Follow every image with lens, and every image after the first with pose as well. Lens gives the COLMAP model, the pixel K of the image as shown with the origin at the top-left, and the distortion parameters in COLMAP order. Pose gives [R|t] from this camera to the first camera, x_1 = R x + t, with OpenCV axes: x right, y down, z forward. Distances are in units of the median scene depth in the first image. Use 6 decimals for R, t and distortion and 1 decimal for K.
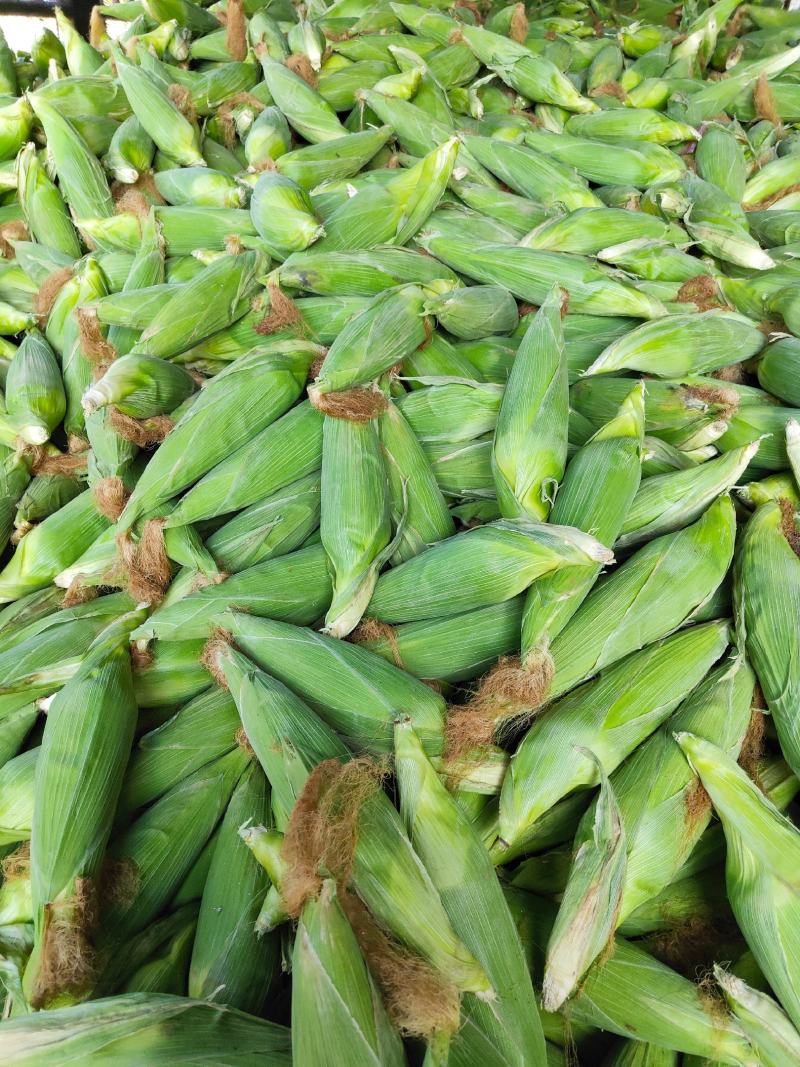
lens RADIAL K [[745.0, 0, 389.7], [0, 745.0, 559.8], [0, 0, 1]] dist [0.005367, -0.002344]
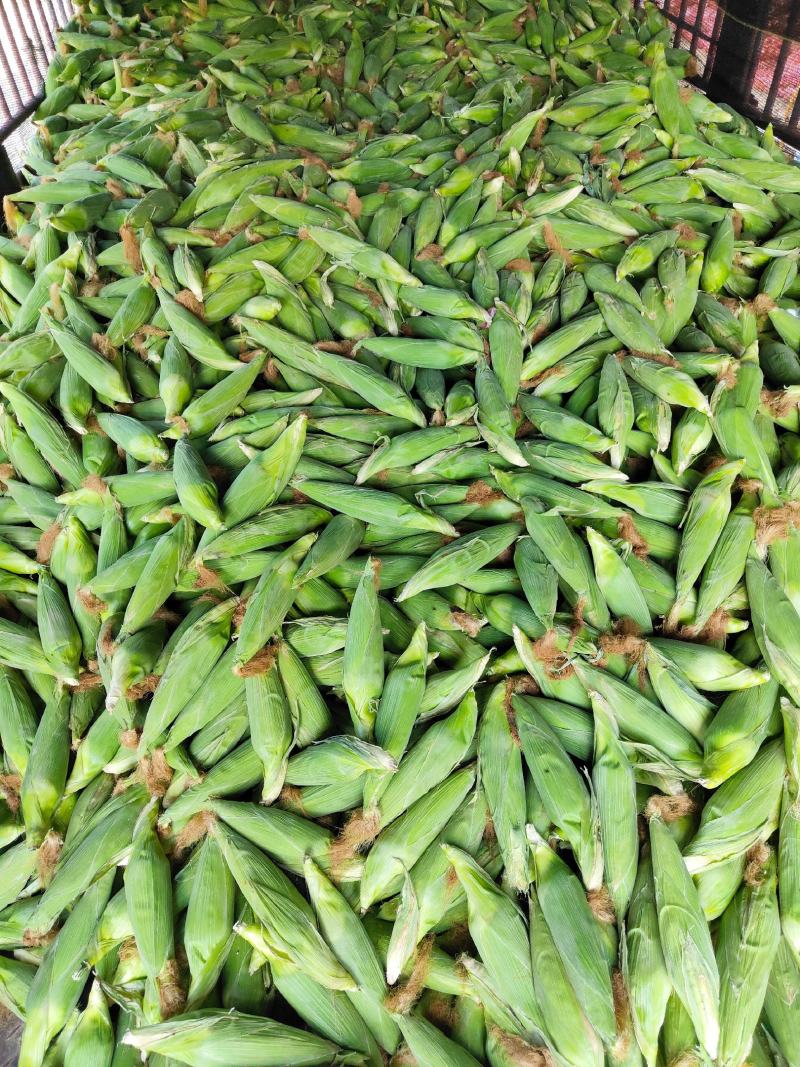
lens RADIAL K [[754.5, 0, 400.0], [0, 754.5, 533.5], [0, 0, 1]] dist [0.004212, 0.004770]
pose [[0.988771, -0.147951, 0.021043, 0.296450], [0.142779, 0.976856, 0.159267, -0.770295], [-0.044120, -0.154474, 0.987011, -0.727639]]
